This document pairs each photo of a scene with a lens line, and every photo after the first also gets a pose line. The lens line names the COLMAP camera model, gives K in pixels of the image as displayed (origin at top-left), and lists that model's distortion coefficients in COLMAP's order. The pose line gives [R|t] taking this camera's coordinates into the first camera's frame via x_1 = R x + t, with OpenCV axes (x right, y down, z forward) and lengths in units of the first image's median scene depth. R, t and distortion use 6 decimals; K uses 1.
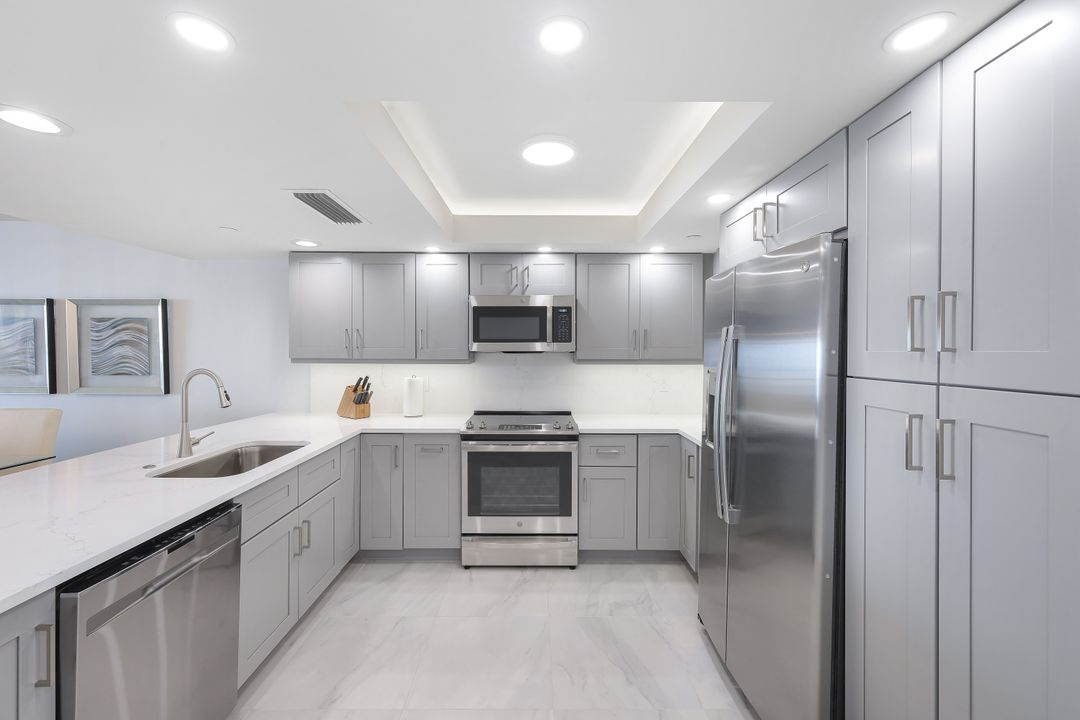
lens RADIAL K [[439.9, 0, 538.1], [0, 439.9, 352.9], [0, 0, 1]] dist [-0.000149, 0.000197]
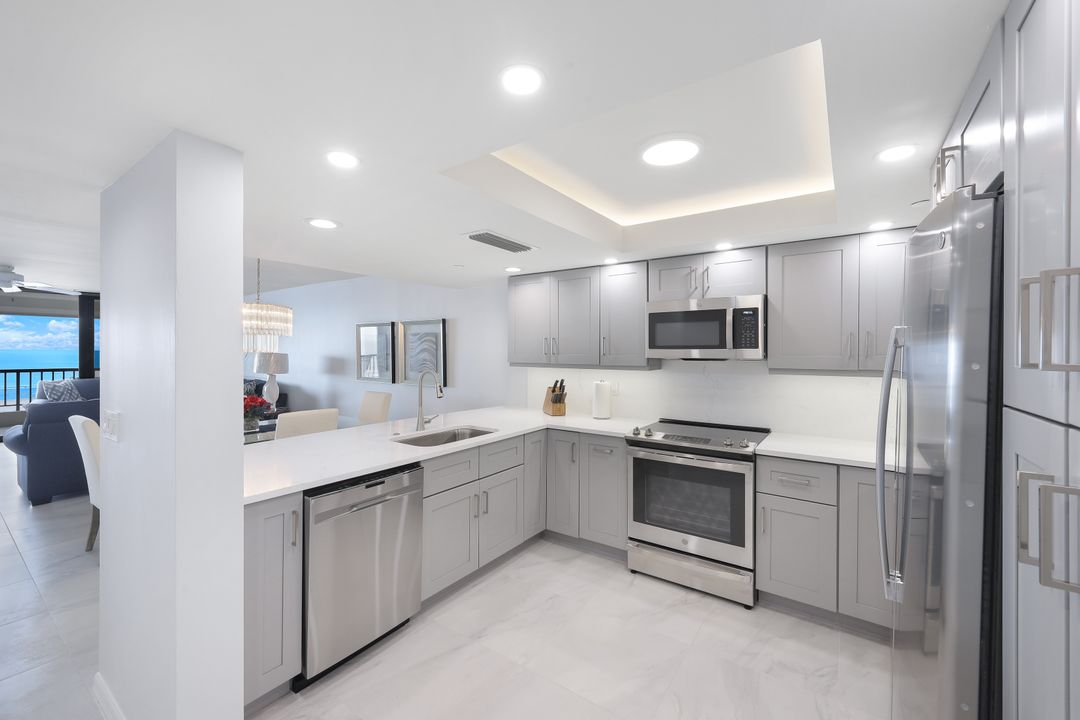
lens RADIAL K [[442.6, 0, 538.9], [0, 442.6, 351.3], [0, 0, 1]] dist [-0.000987, -0.000213]
pose [[0.810948, -0.000570, -0.585118, 0.240253], [-0.007559, 0.999906, -0.011450, -0.005482], [0.585069, 0.013708, 0.810868, 0.037604]]
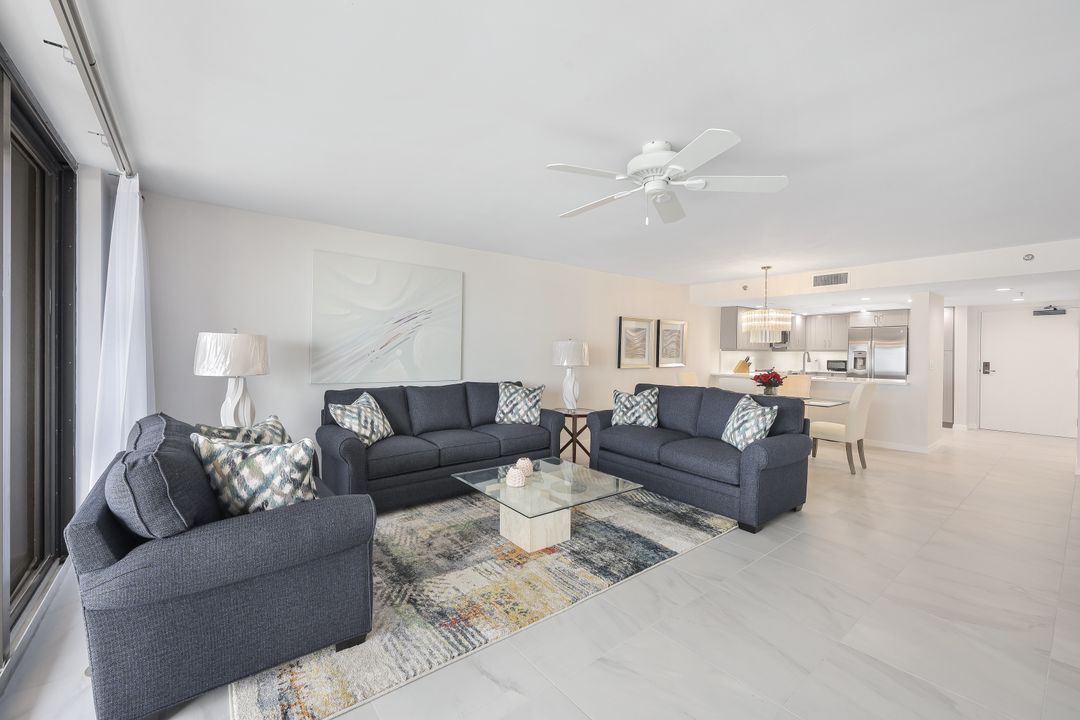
lens RADIAL K [[439.9, 0, 538.1], [0, 439.9, 352.9], [0, 0, 1]] dist [-0.000149, 0.000197]
pose [[0.788144, -0.003502, 0.615481, -2.952006], [0.004325, 0.999991, 0.000152, 0.027500], [-0.615476, 0.002542, 0.788152, -0.257725]]
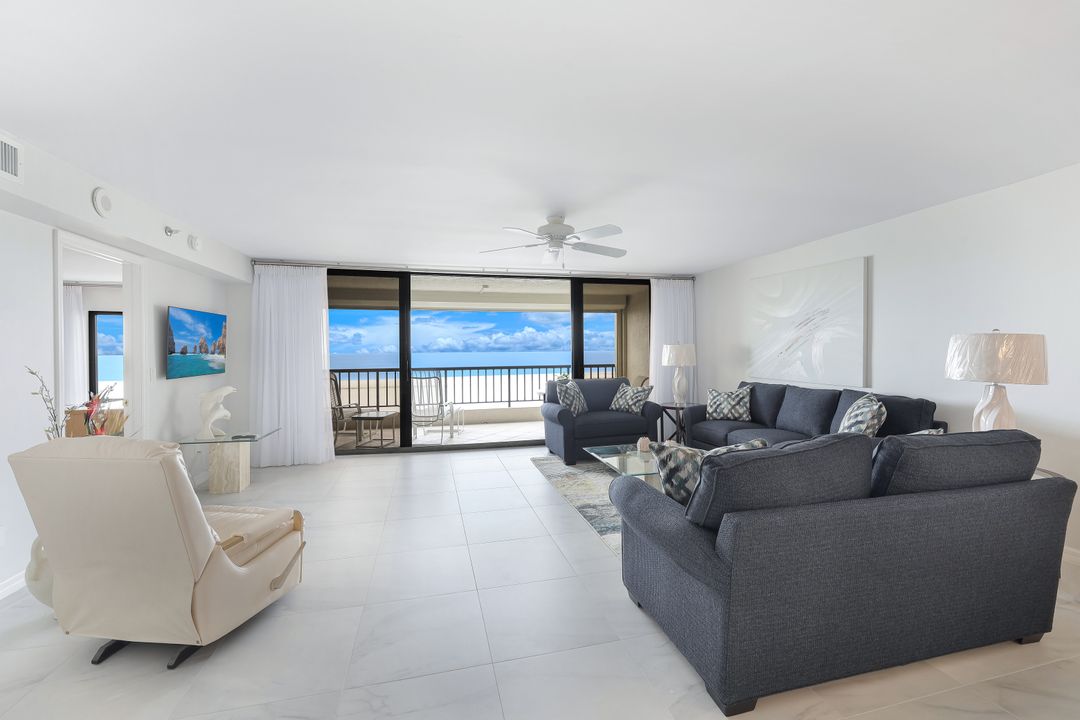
lens RADIAL K [[431.7, 0, 538.4], [0, 431.7, 353.2], [0, 0, 1]] dist [0.000137, -0.000168]
pose [[0.240725, -0.003554, -0.970587, -1.278909], [0.001892, 0.999993, -0.003192, 0.024320], [0.970591, -0.001068, 0.240730, -0.102698]]
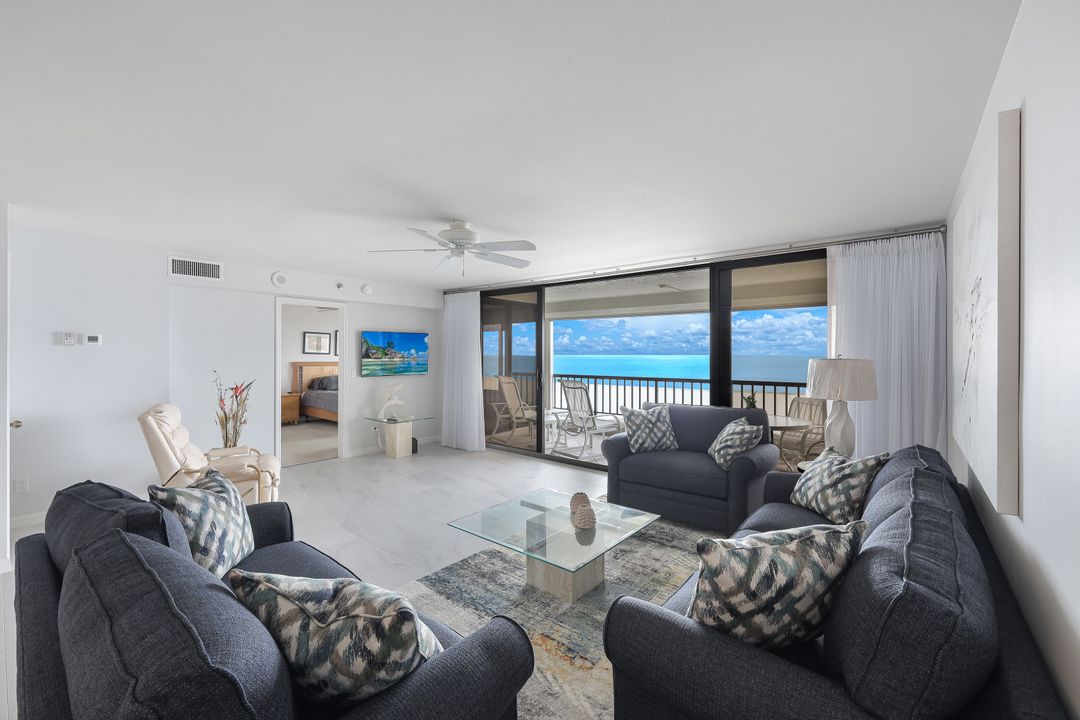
lens RADIAL K [[442.6, 0, 538.9], [0, 442.6, 351.3], [0, 0, 1]] dist [-0.000987, -0.000213]
pose [[-0.633475, -0.012313, -0.773665, -1.657213], [-0.013677, 0.999895, -0.004715, -0.022051], [0.773642, 0.007594, -0.633577, 1.008900]]
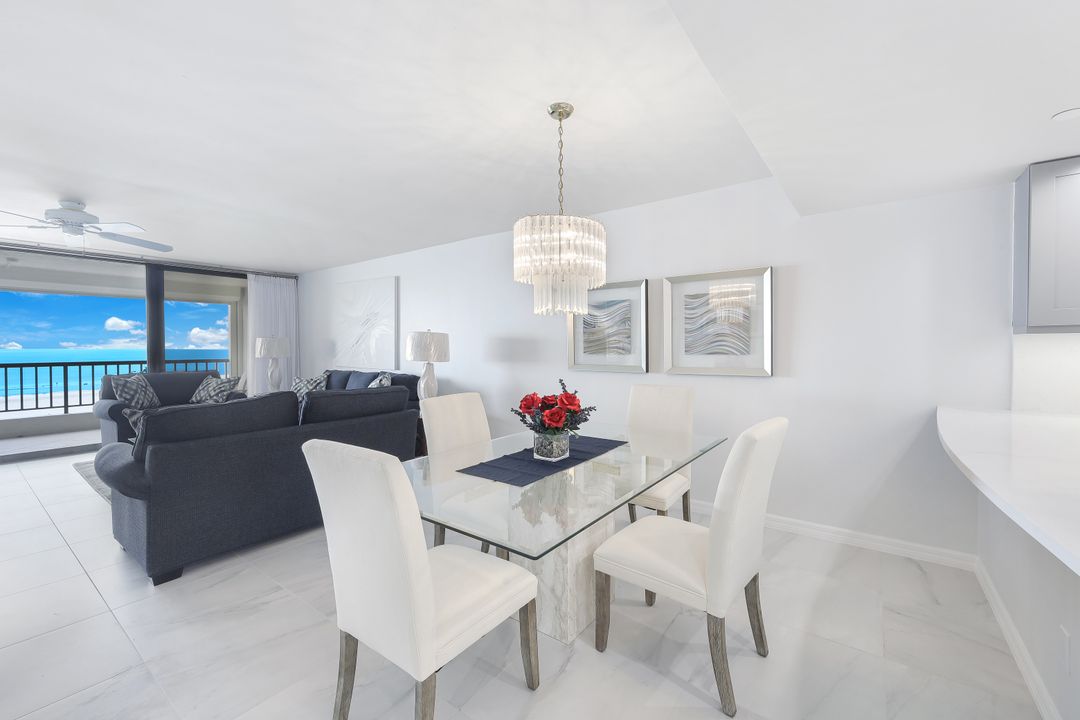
lens RADIAL K [[441.5, 0, 532.4], [0, 441.5, 352.4], [0, 0, 1]] dist [-0.000871, -0.000044]
pose [[0.797935, -0.000827, -0.602743, -0.757603], [0.001982, 0.999997, 0.001252, 0.048992], [0.602741, -0.002194, 0.797934, 0.017270]]
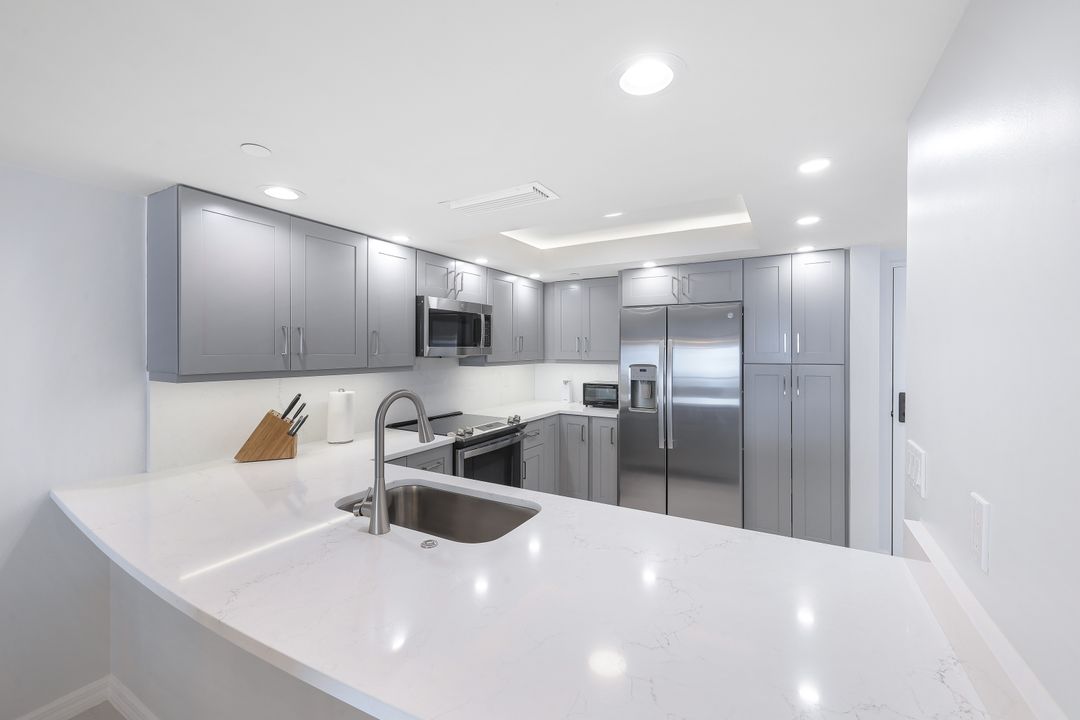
lens RADIAL K [[442.6, 0, 538.9], [0, 442.6, 351.3], [0, 0, 1]] dist [-0.000987, -0.000213]
pose [[0.505749, -0.007708, 0.862646, -0.815745], [0.012531, 0.999920, 0.001587, -0.012787], [-0.862590, 0.010007, 0.505805, 0.318989]]
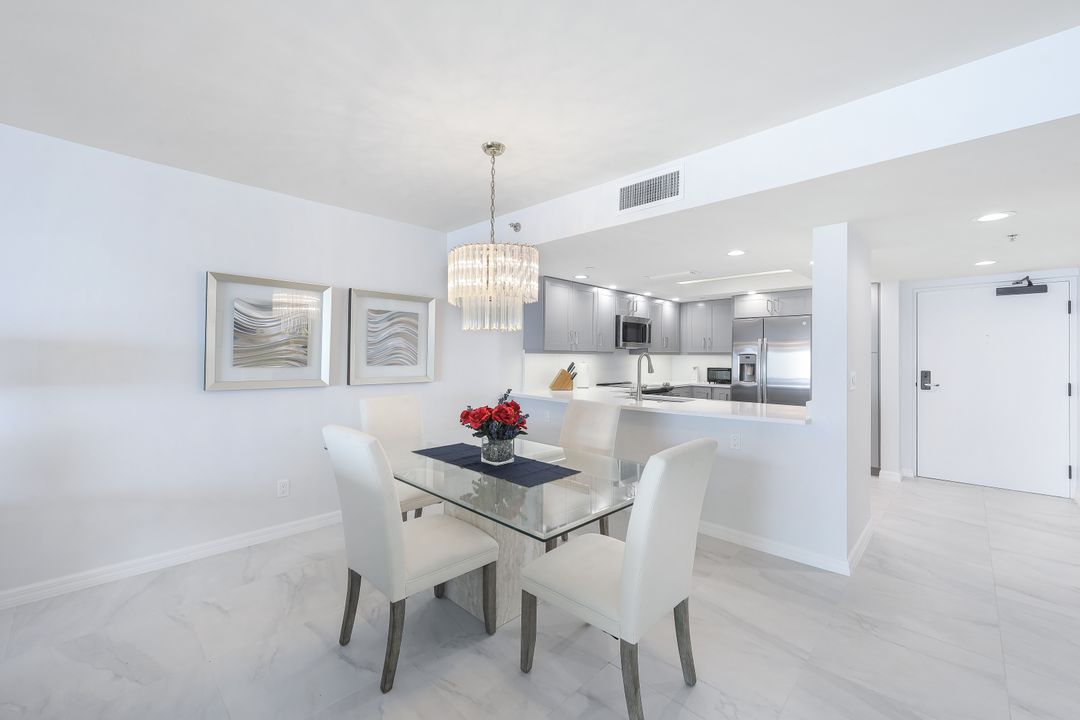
lens RADIAL K [[439.9, 0, 538.1], [0, 439.9, 352.9], [0, 0, 1]] dist [-0.000149, 0.000197]
pose [[0.702571, 0.005799, 0.711590, -1.590797], [0.004819, 0.999905, -0.012907, 0.039588], [-0.711597, 0.012497, 0.702477, 0.008727]]
